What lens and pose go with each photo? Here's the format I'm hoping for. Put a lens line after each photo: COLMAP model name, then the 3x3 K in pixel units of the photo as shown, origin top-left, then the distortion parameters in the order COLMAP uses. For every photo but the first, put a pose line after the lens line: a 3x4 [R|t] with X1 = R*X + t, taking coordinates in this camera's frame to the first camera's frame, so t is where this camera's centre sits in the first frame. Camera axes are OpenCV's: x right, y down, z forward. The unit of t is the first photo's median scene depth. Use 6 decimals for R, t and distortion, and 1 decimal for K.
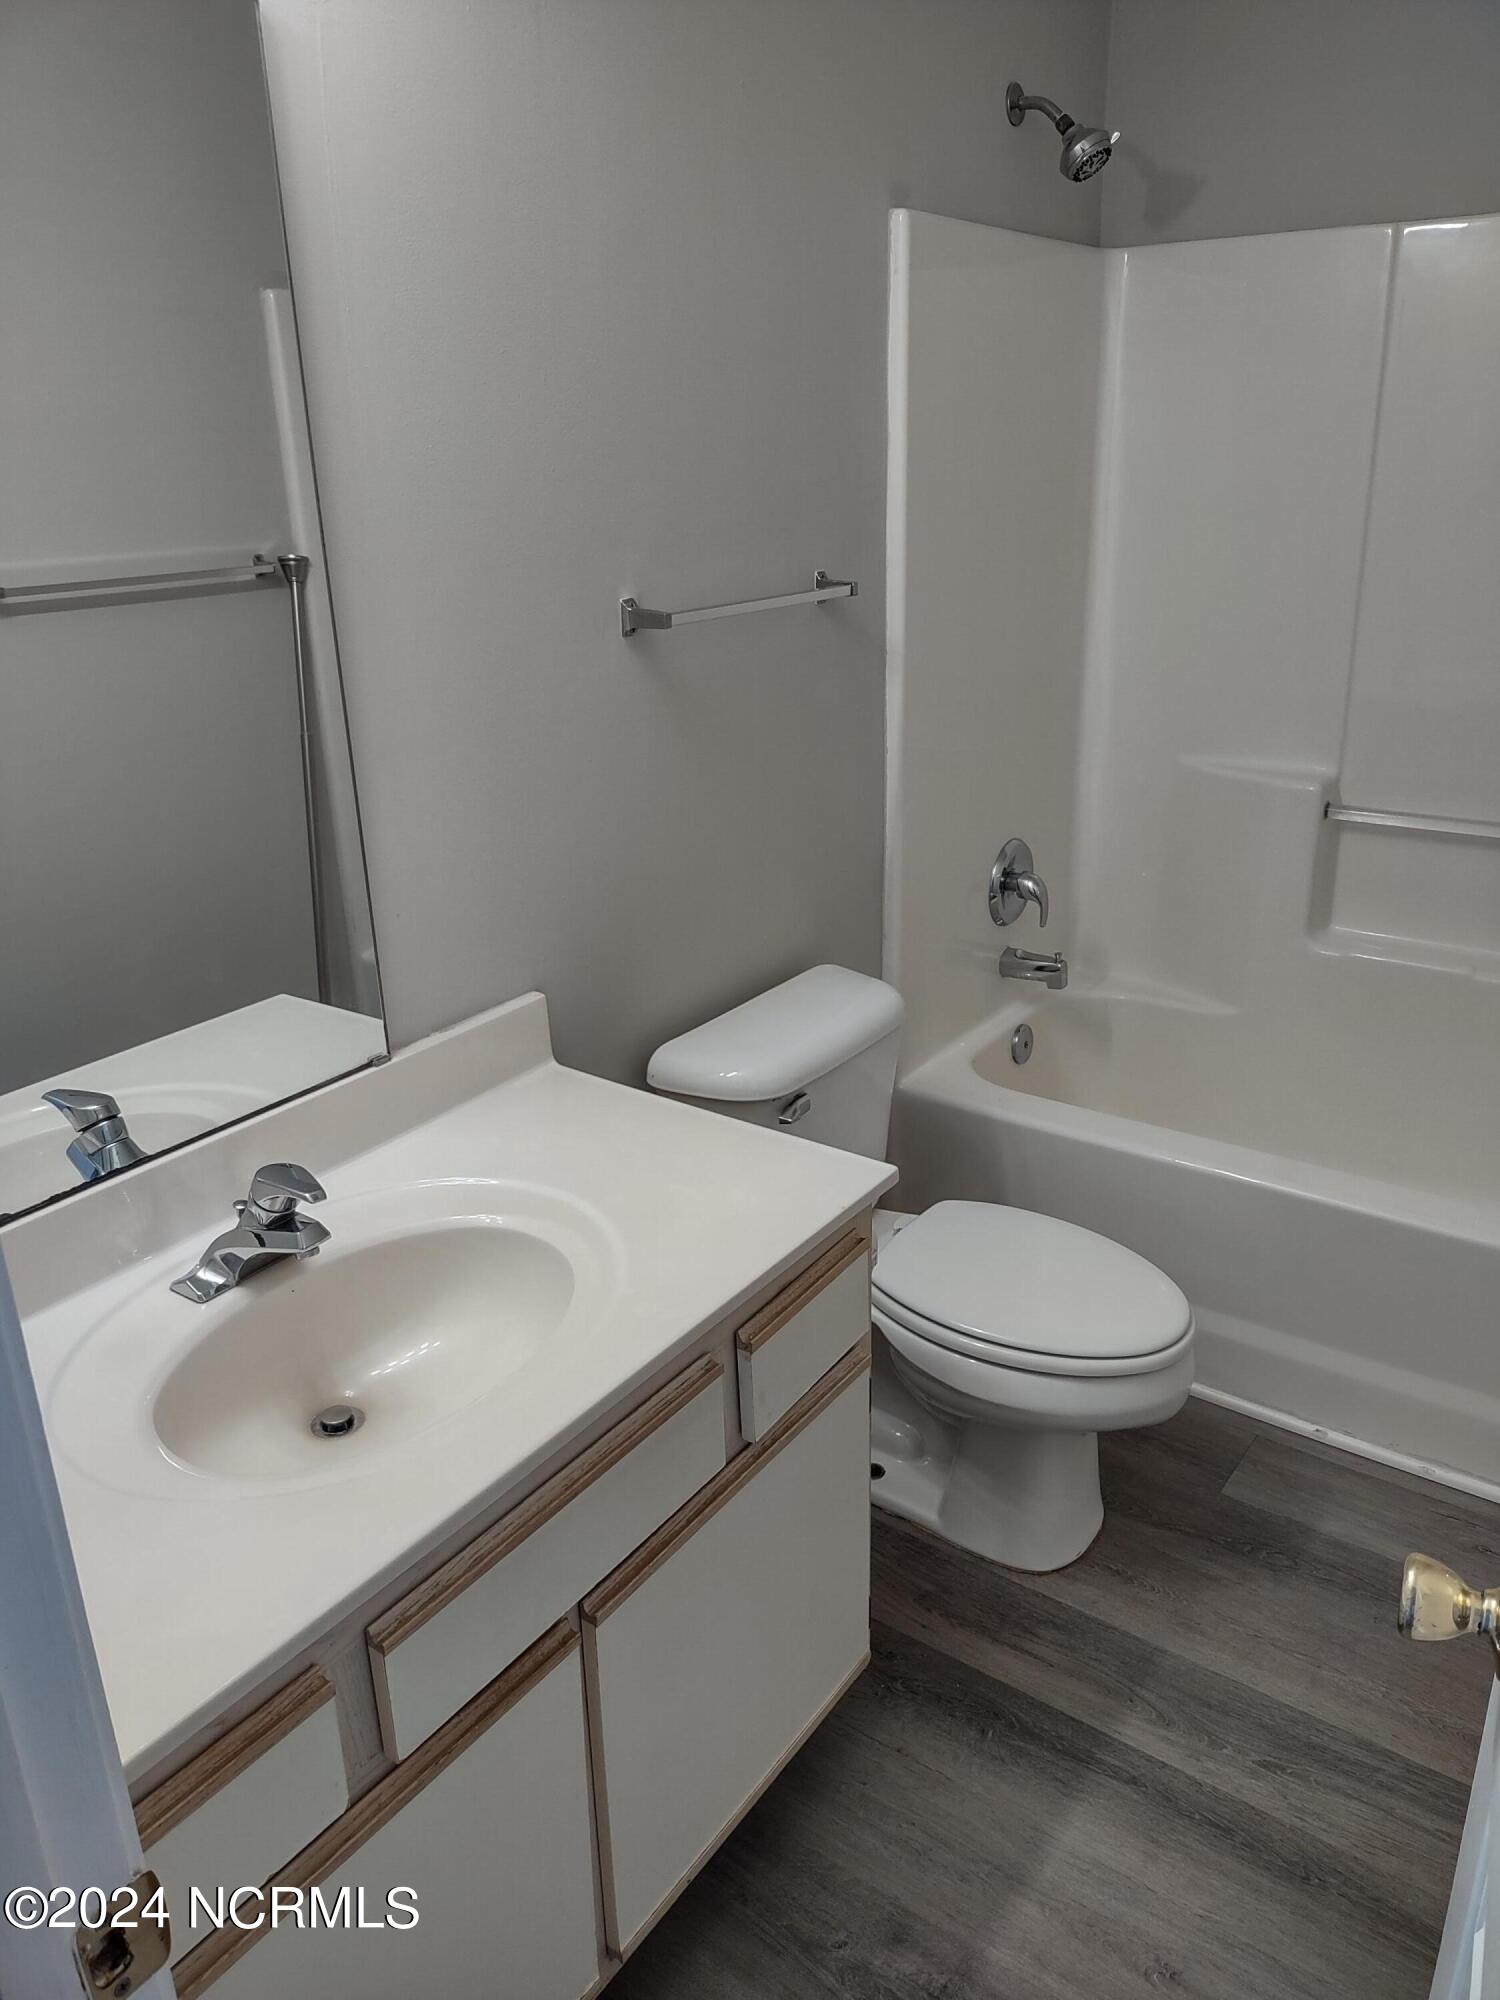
lens RADIAL K [[1464.1, 0, 755.4], [0, 1464.1, 1027.5], [0, 0, 1]] dist [0.009502, -0.001402]
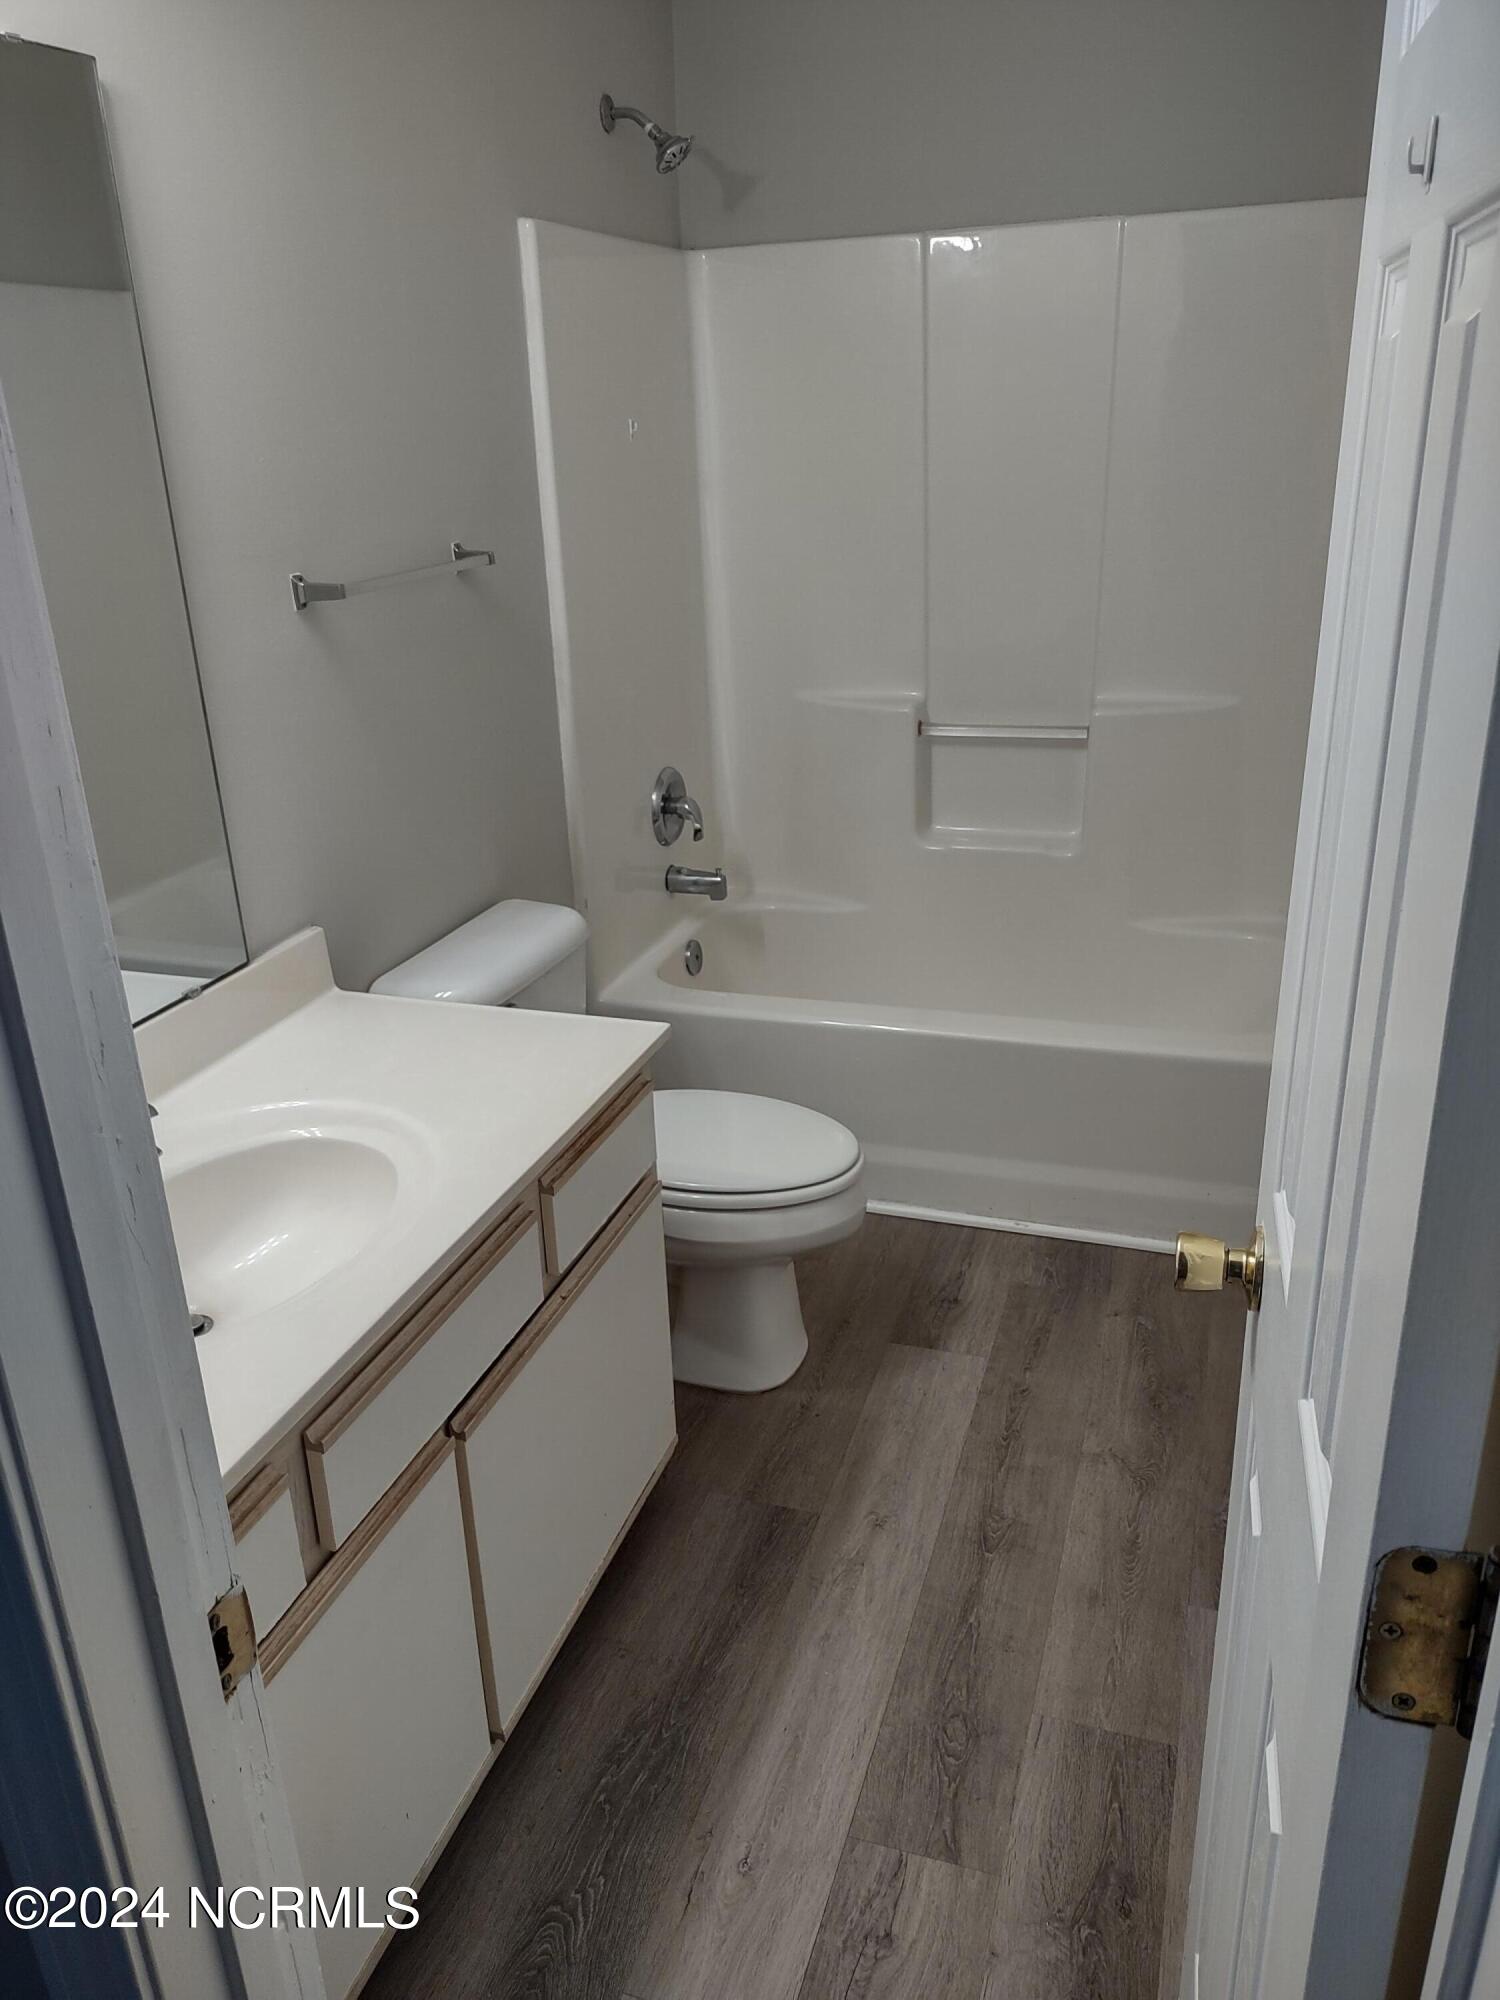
lens RADIAL K [[1464.1, 0, 755.4], [0, 1464.1, 1027.5], [0, 0, 1]] dist [0.009502, -0.001402]
pose [[0.956665, -0.129564, 0.260780, -0.090599], [0.126097, 0.991562, 0.030060, 0.046229], [-0.262474, 0.004126, 0.964930, -0.122852]]
